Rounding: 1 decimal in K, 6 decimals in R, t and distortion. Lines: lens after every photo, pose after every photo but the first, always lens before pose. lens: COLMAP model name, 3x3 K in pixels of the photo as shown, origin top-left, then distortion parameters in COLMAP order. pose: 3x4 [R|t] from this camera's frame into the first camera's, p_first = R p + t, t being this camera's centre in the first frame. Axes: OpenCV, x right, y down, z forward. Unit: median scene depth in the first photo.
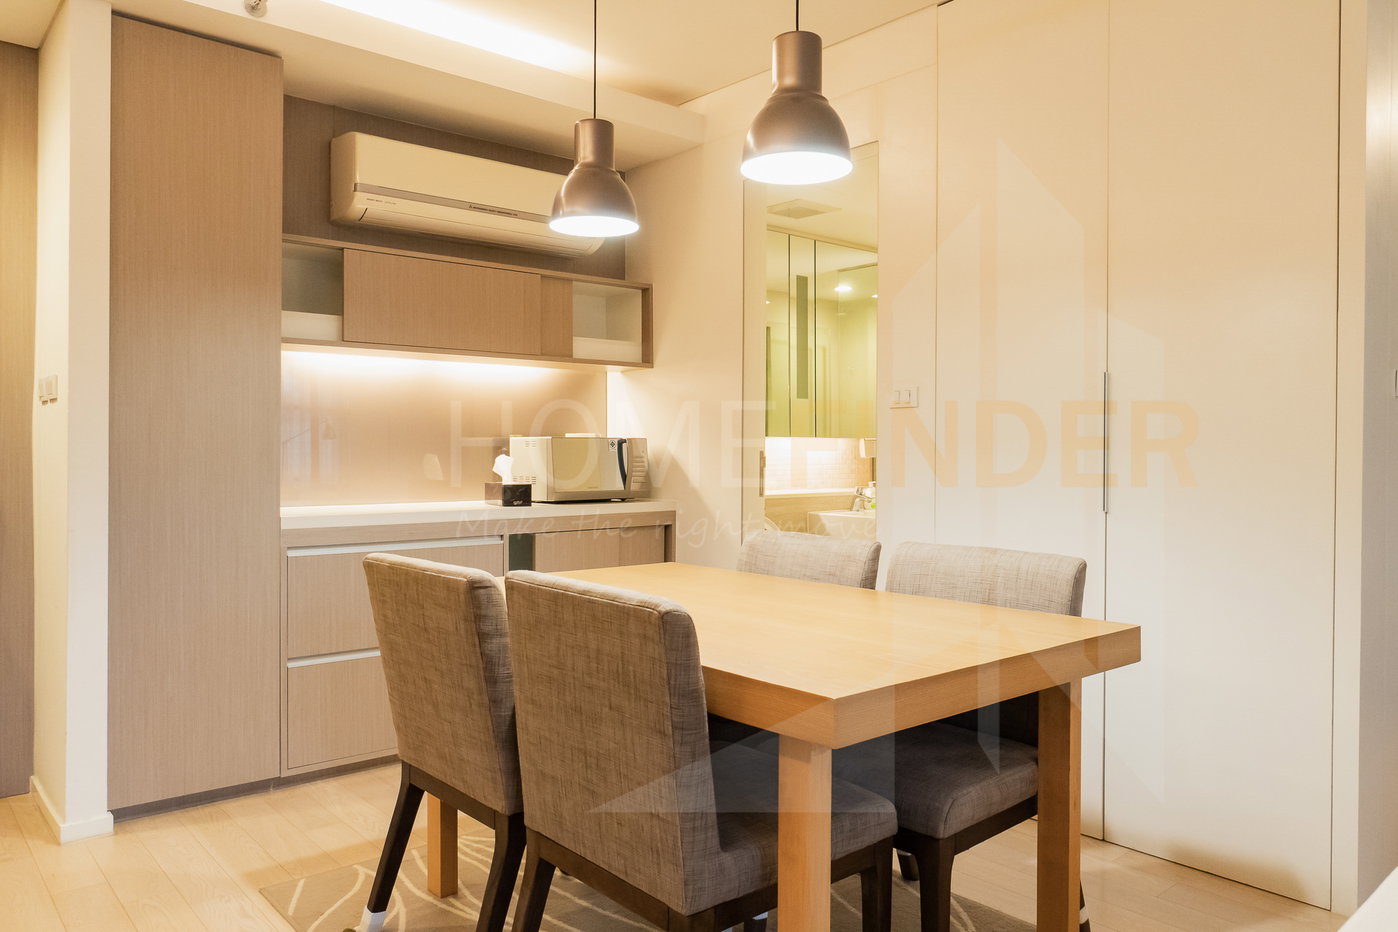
lens RADIAL K [[983.3, 0, 699.0], [0, 983.3, 466.0], [0, 0, 1]] dist [0.003301, 0.004203]
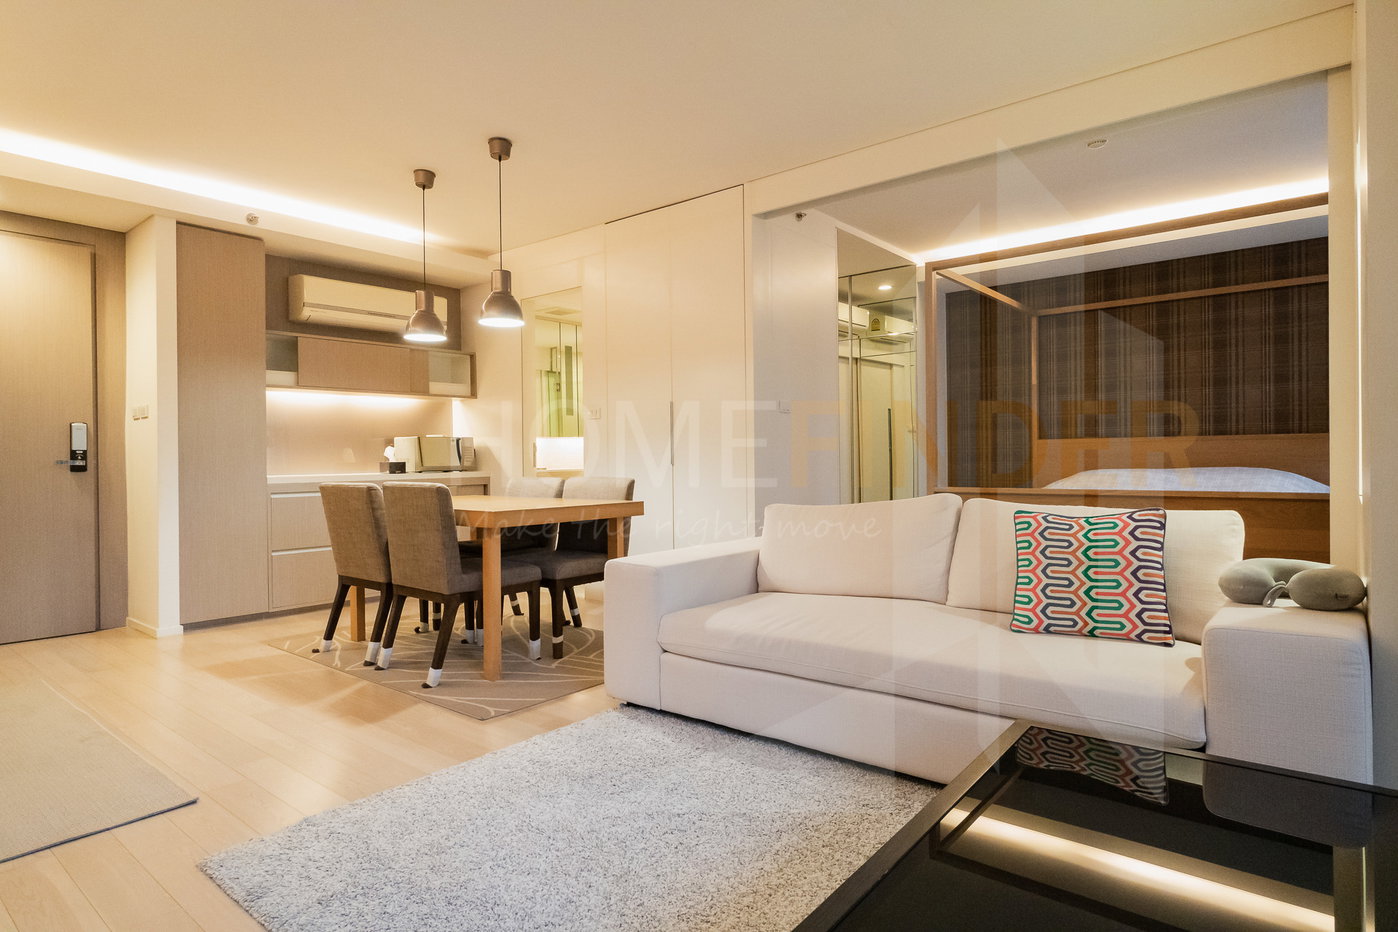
lens RADIAL K [[777.4, 0, 699.0], [0, 777.4, 466.0], [0, 0, 1]] dist [-0.005259, -0.001591]
pose [[0.986582, -0.017026, 0.162377, 0.151816], [0.018291, 0.999813, -0.006298, 0.050195], [-0.162239, 0.009184, 0.986709, -0.592353]]
